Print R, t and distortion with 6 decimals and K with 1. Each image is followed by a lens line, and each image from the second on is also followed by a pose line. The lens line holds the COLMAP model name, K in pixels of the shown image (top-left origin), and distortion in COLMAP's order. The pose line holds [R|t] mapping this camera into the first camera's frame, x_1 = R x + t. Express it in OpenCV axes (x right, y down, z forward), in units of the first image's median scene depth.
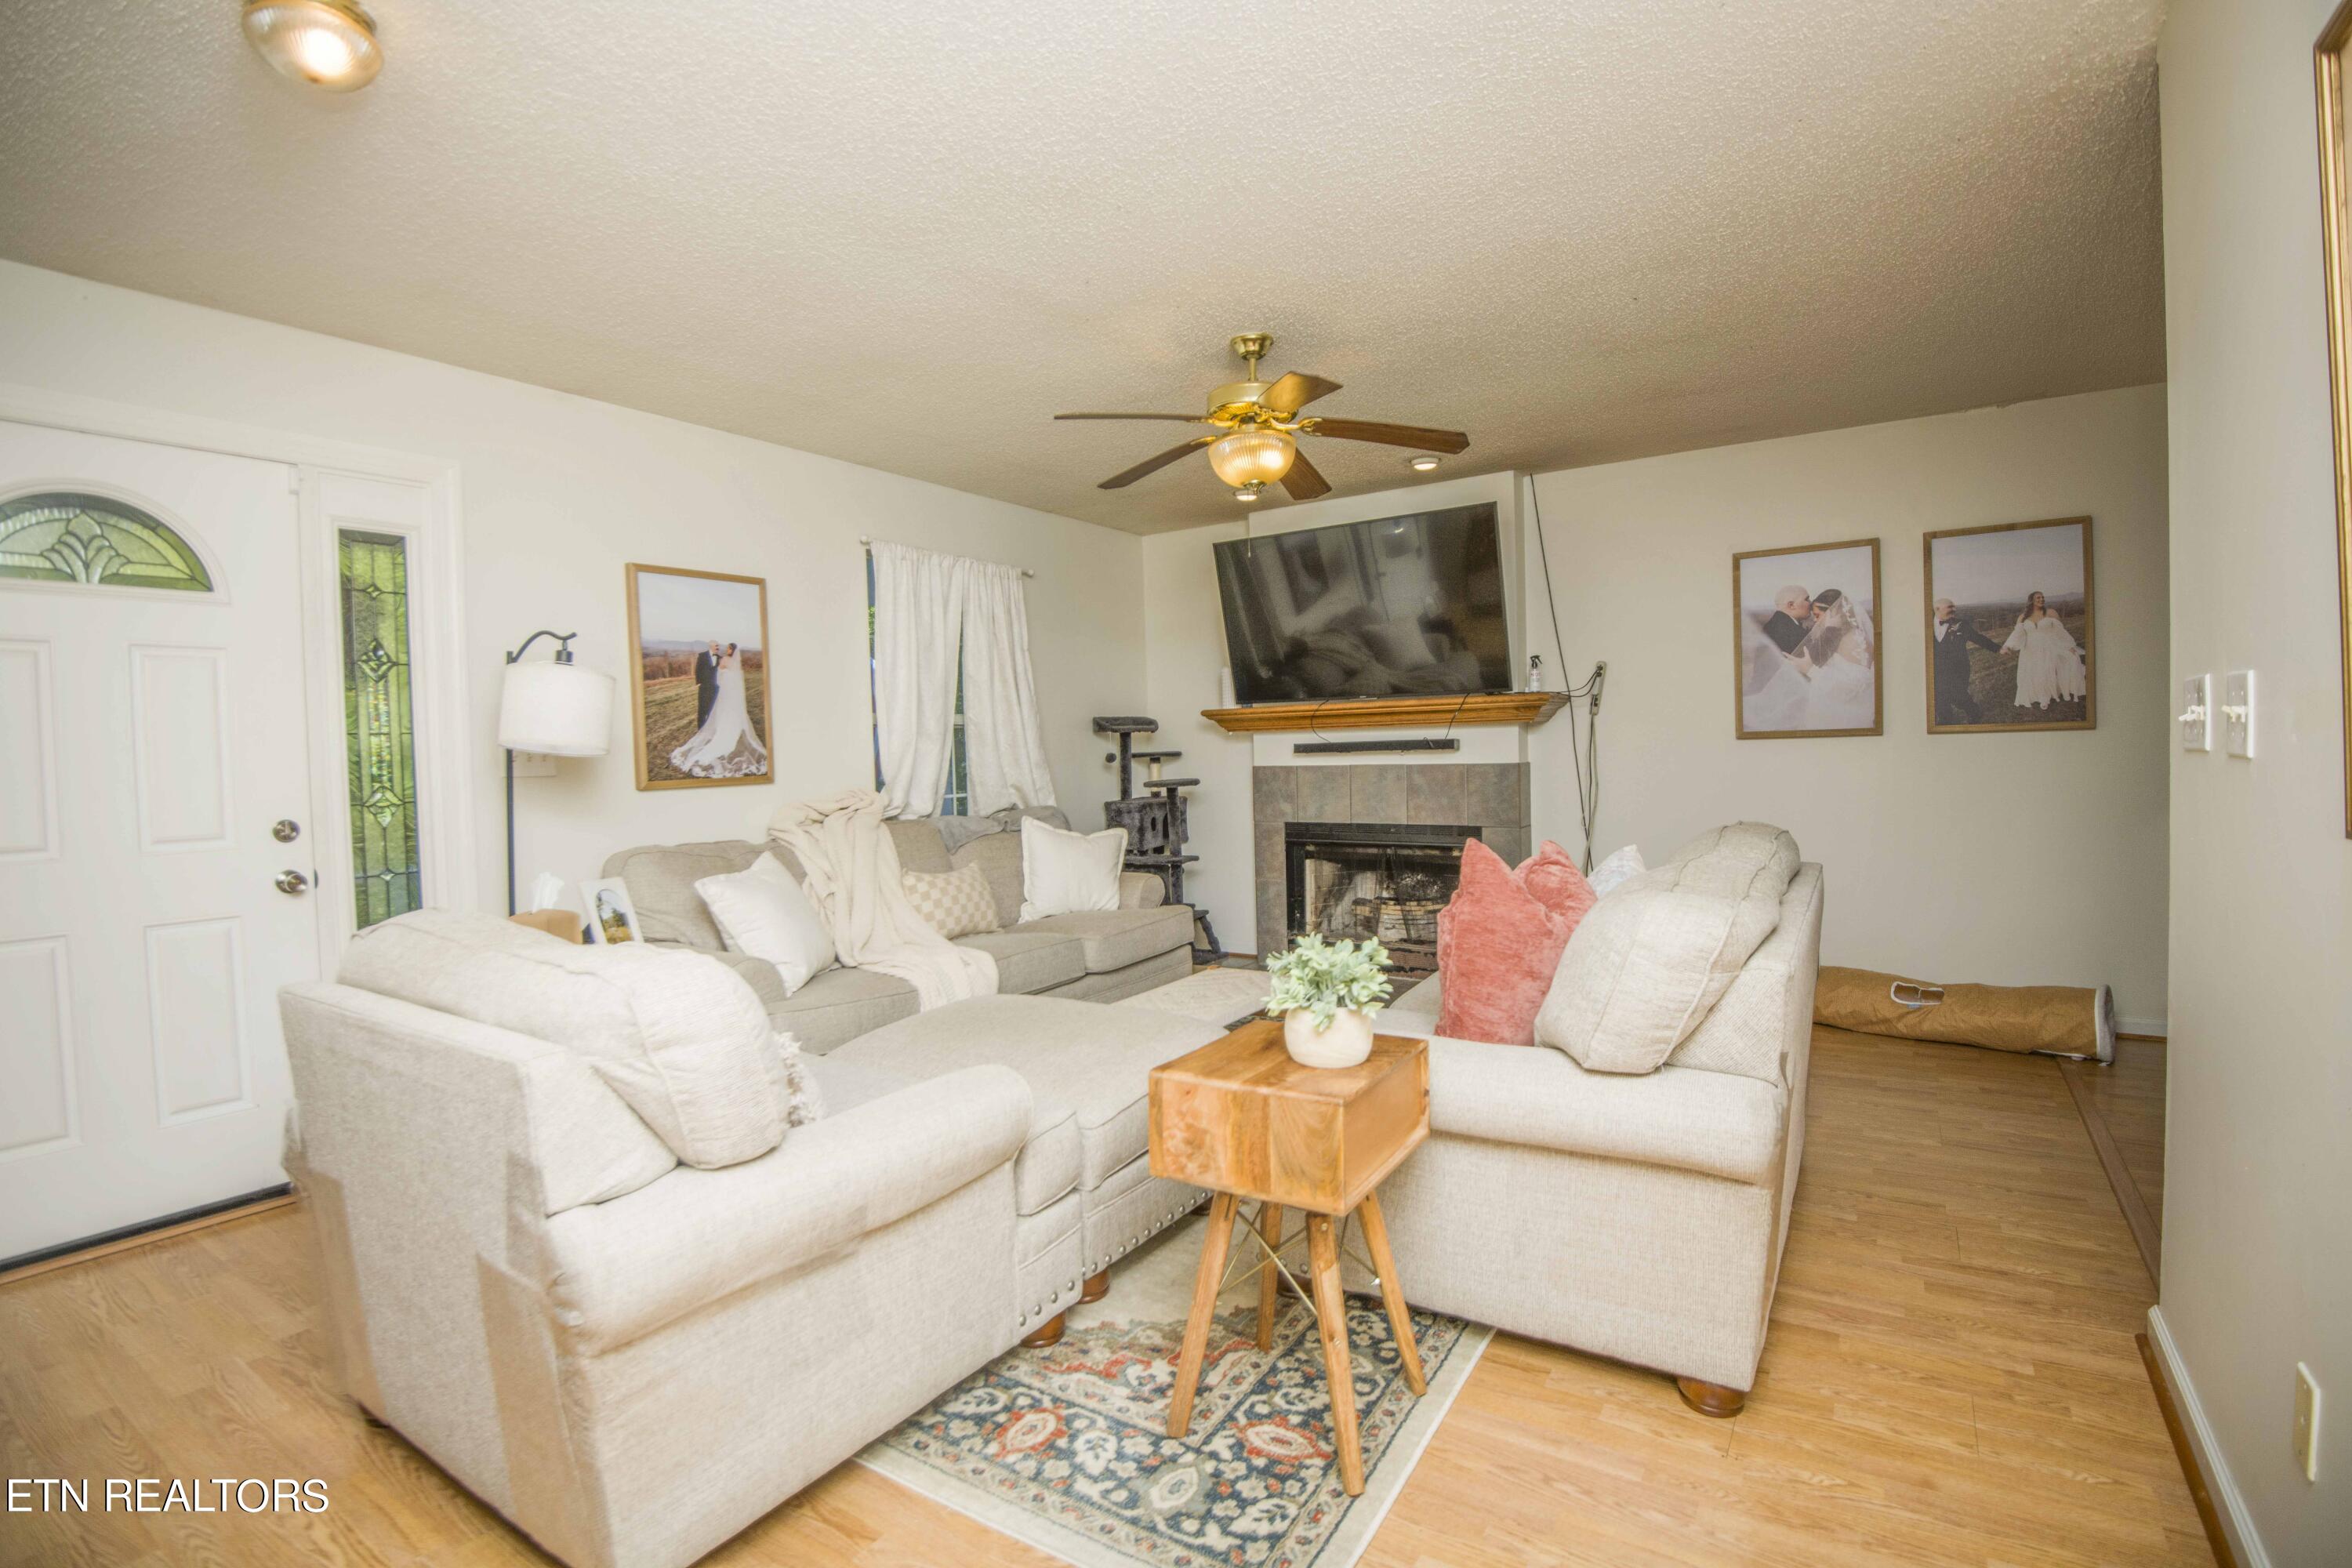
lens RADIAL K [[1072.7, 0, 1165.0], [0, 1072.7, 790.2], [0, 0, 1]] dist [-0.025122, -0.004905]
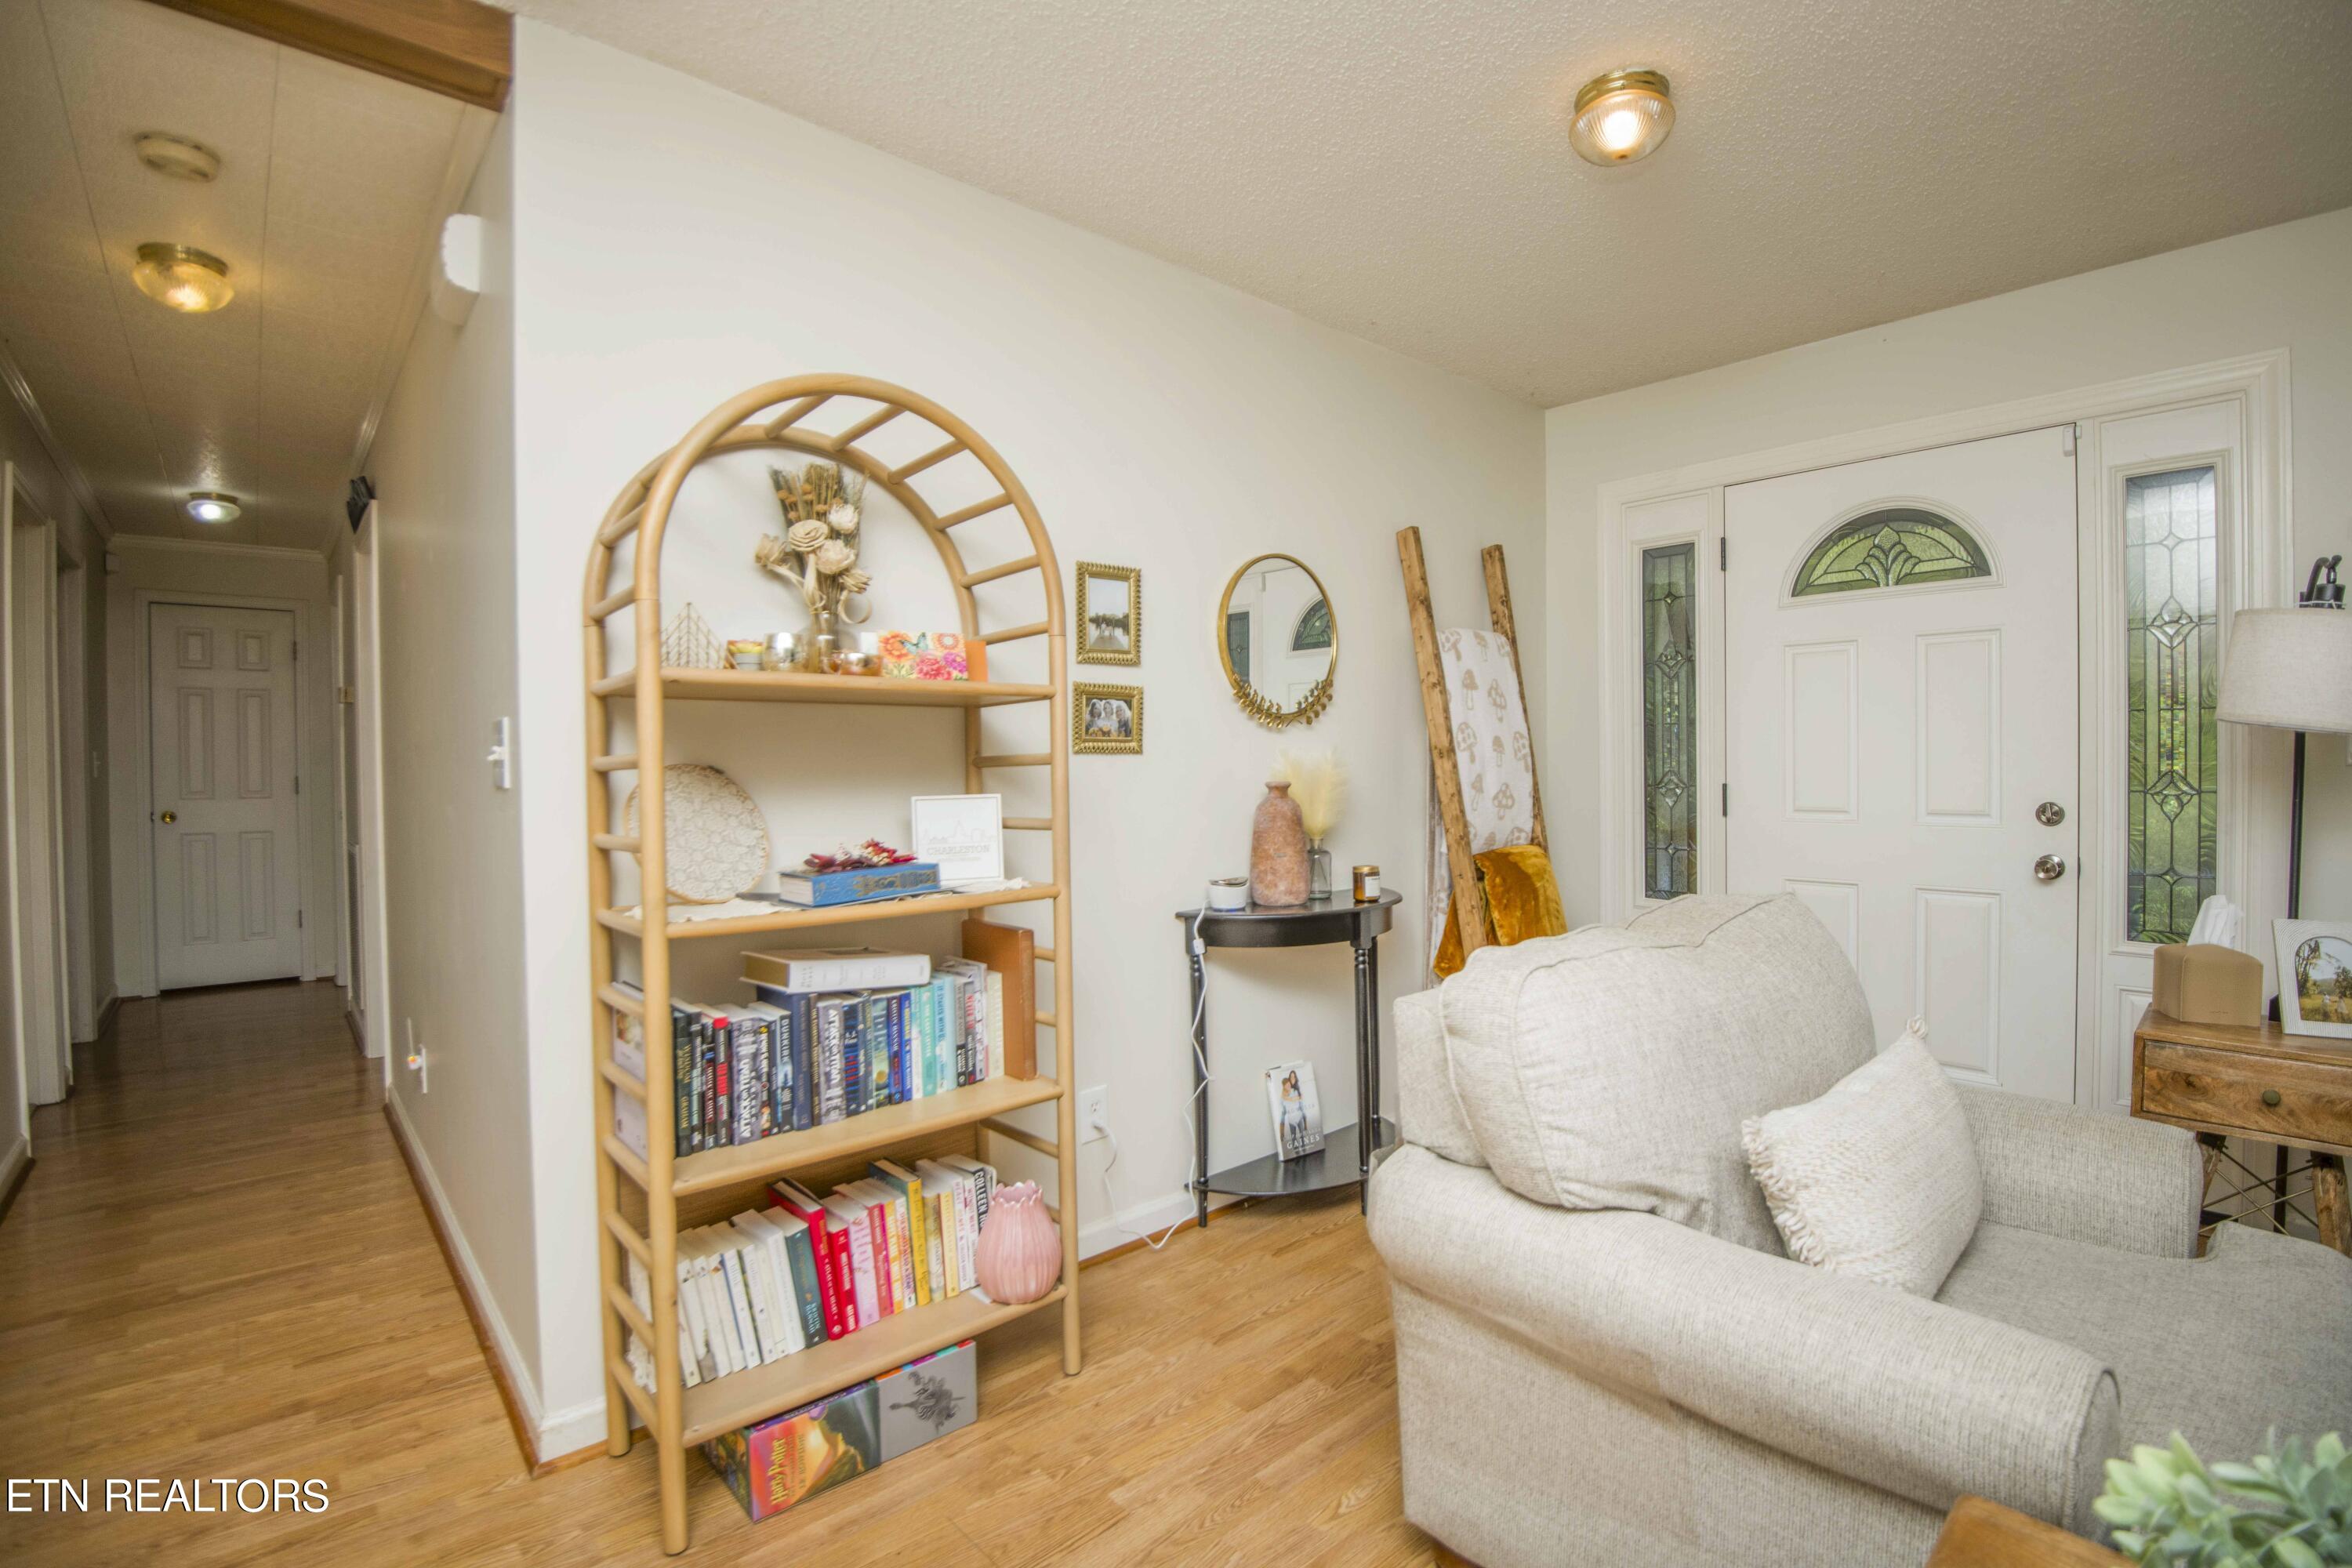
lens RADIAL K [[1072.7, 0, 1166.1], [0, 1072.7, 777.6], [0, 0, 1]] dist [-0.025122, -0.004905]
pose [[-0.241318, 0.045713, -0.969369, 0.199453], [-0.021615, 0.998389, 0.052462, -0.019095], [0.970205, 0.033613, -0.239942, 0.319302]]
